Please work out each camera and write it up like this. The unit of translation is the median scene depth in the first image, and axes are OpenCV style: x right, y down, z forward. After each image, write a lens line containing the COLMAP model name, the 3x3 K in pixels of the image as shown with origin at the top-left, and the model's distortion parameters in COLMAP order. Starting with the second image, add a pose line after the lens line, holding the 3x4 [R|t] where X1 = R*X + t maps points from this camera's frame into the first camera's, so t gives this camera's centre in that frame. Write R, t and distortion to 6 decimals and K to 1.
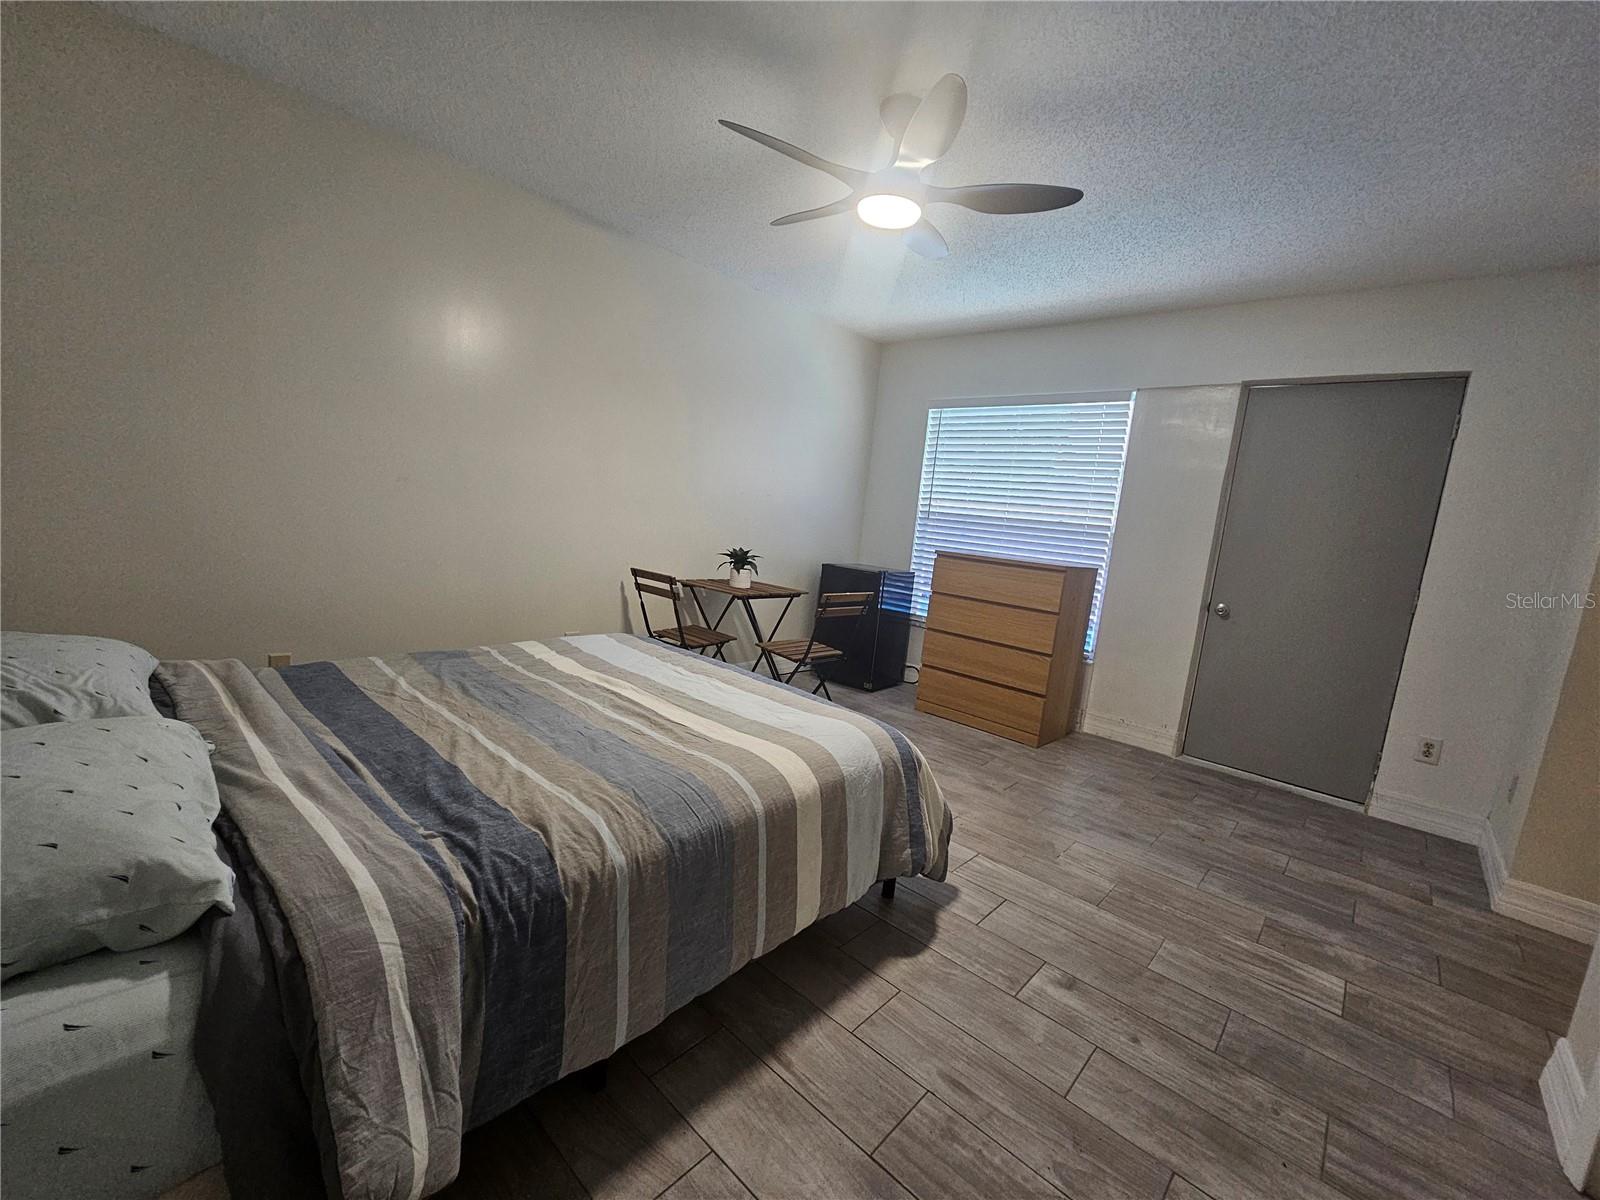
lens RADIAL K [[662.8, 0, 800.0], [0, 662.8, 600.0], [0, 0, 1]] dist [0.002466, 0.000067]
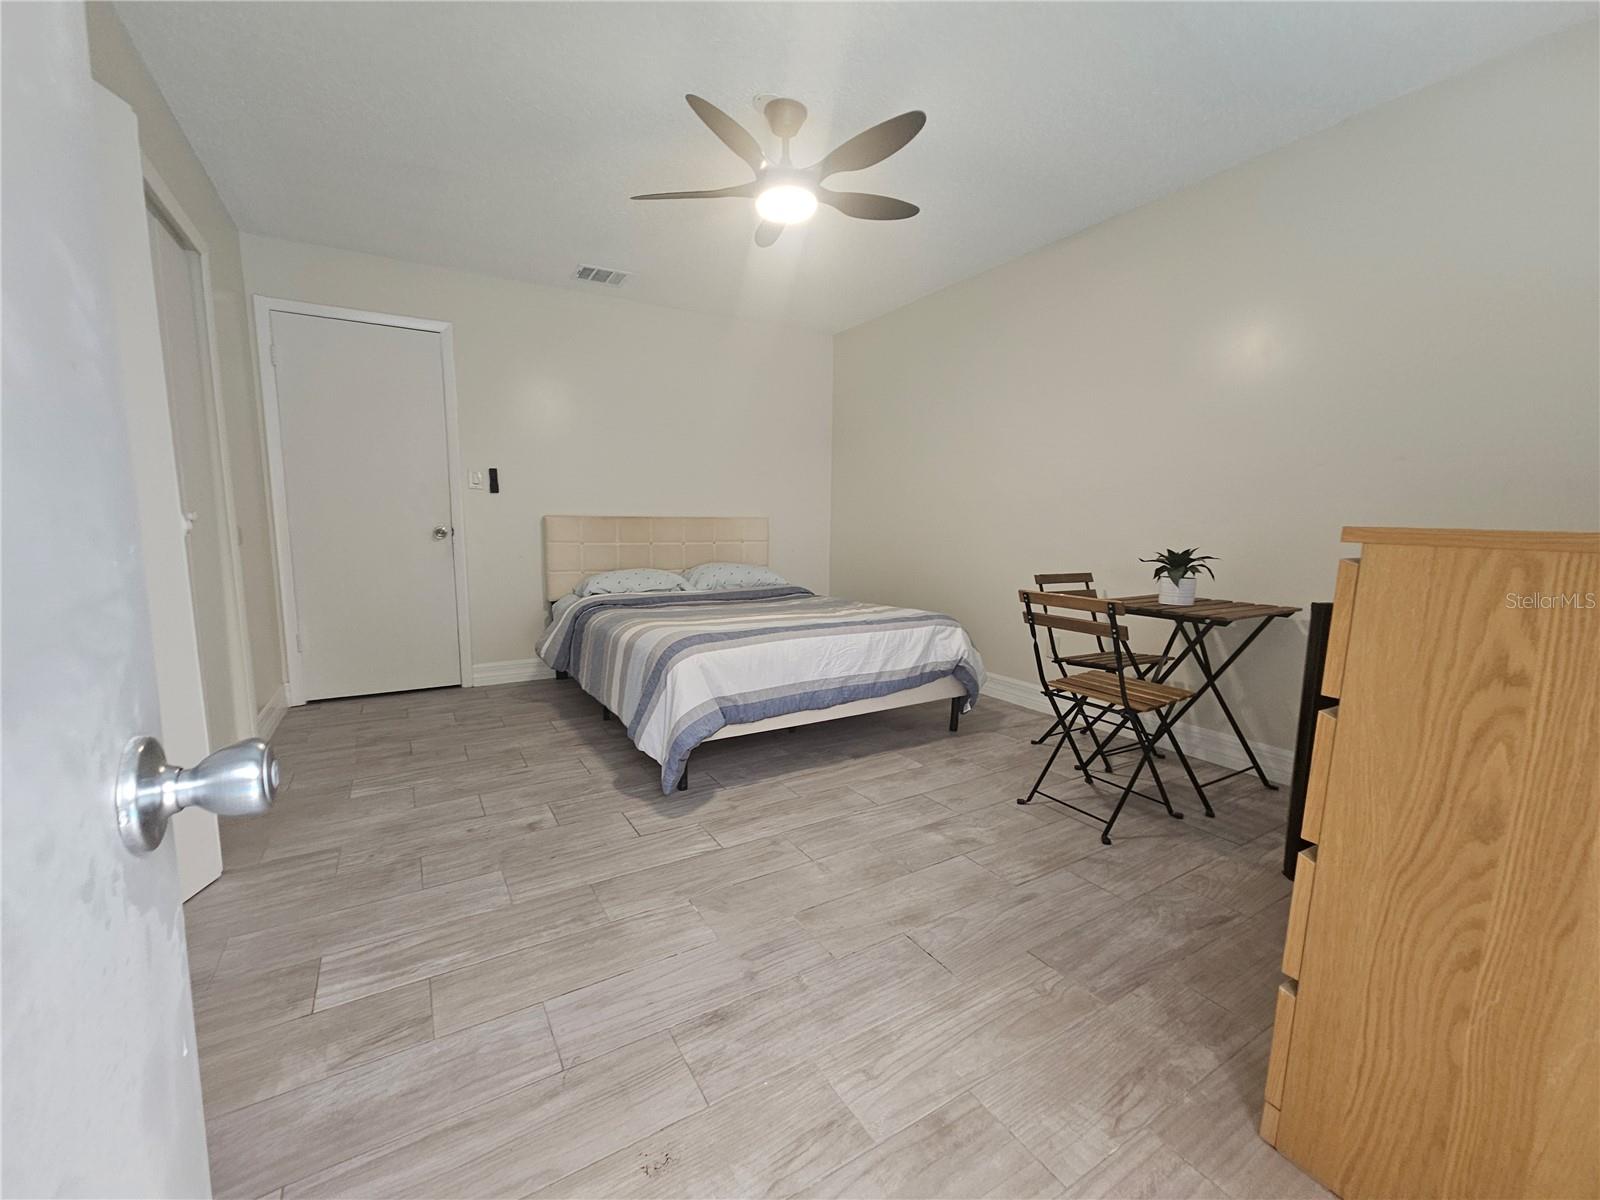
lens RADIAL K [[662.8, 0, 800.0], [0, 662.8, 600.0], [0, 0, 1]] dist [0.002466, 0.000067]
pose [[-0.278945, 0.023423, -0.960021, 1.243217], [-0.163446, 0.983958, 0.071498, -0.018720], [0.946295, 0.176856, -0.270642, 1.480371]]
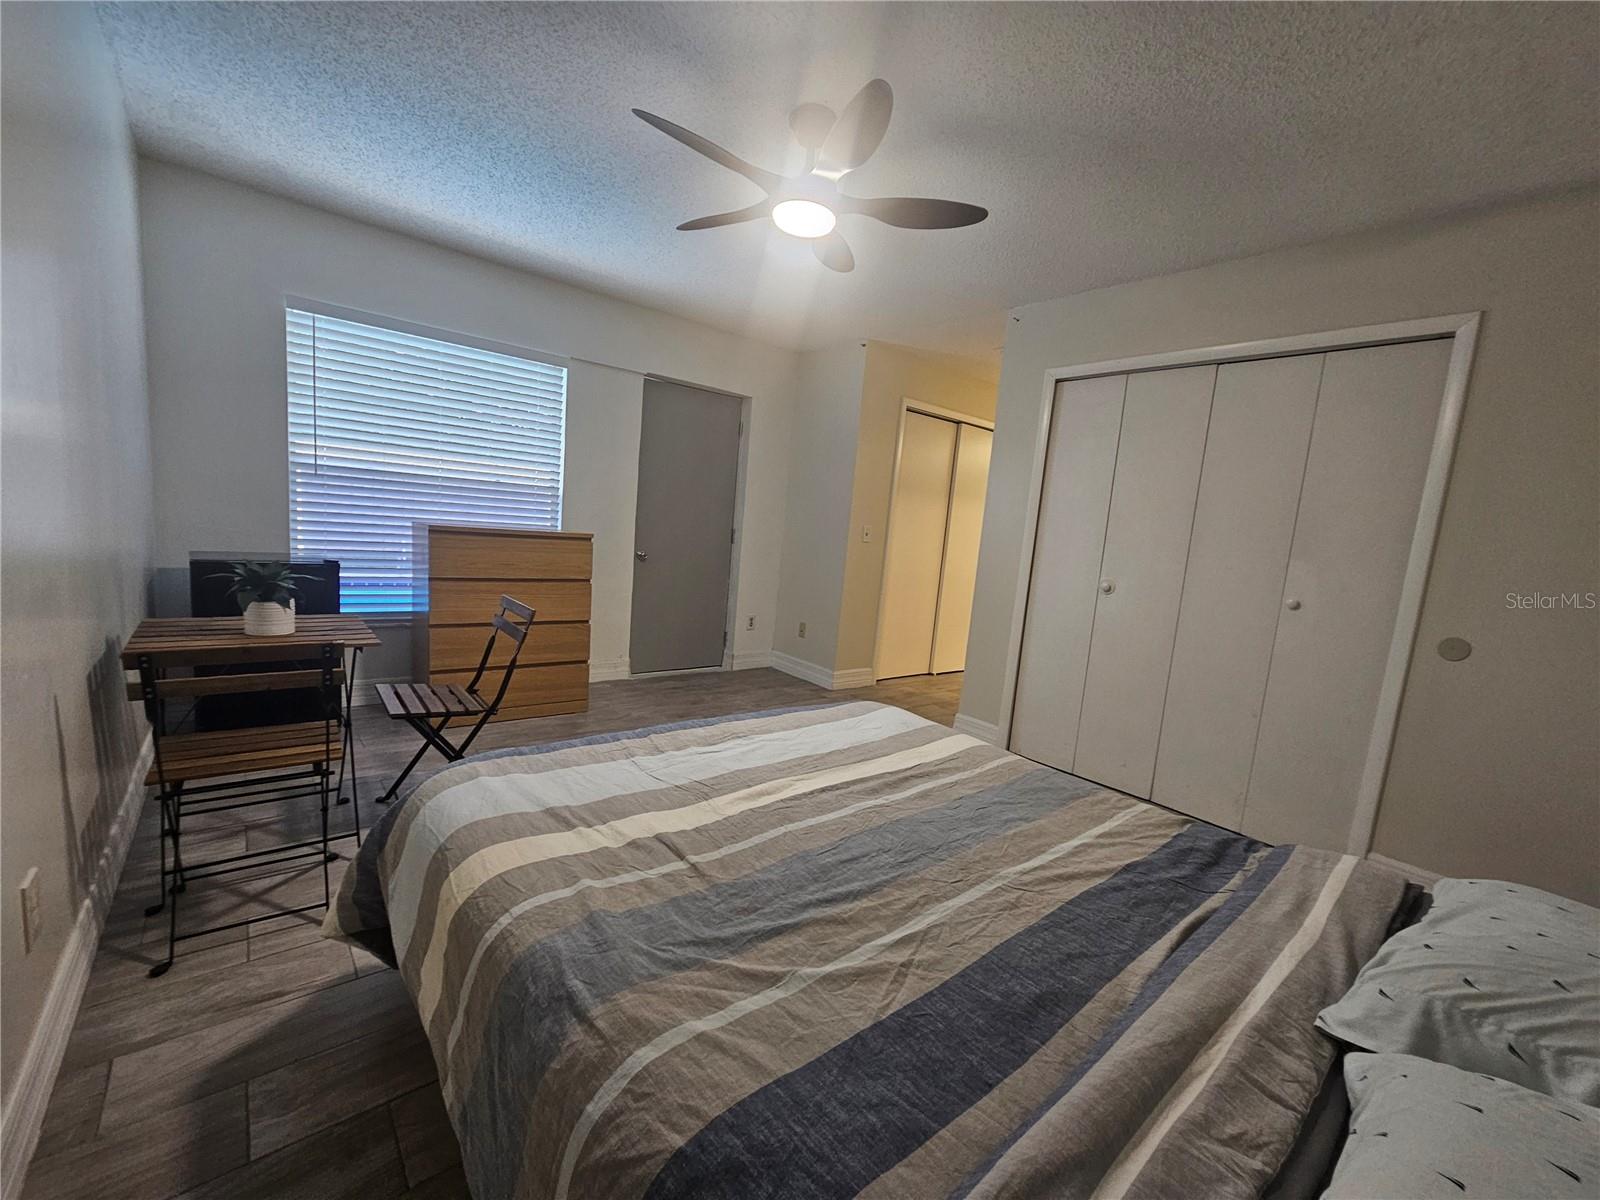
lens RADIAL K [[651.7, 0, 802.4], [0, 651.7, 610.2], [0, 0, 1]] dist [-0.008442, -0.000075]
pose [[0.142589, -0.216665, 0.965777, -0.963655], [0.060955, 0.975817, 0.209918, -0.220209], [-0.987903, 0.028937, 0.152348, 0.905125]]
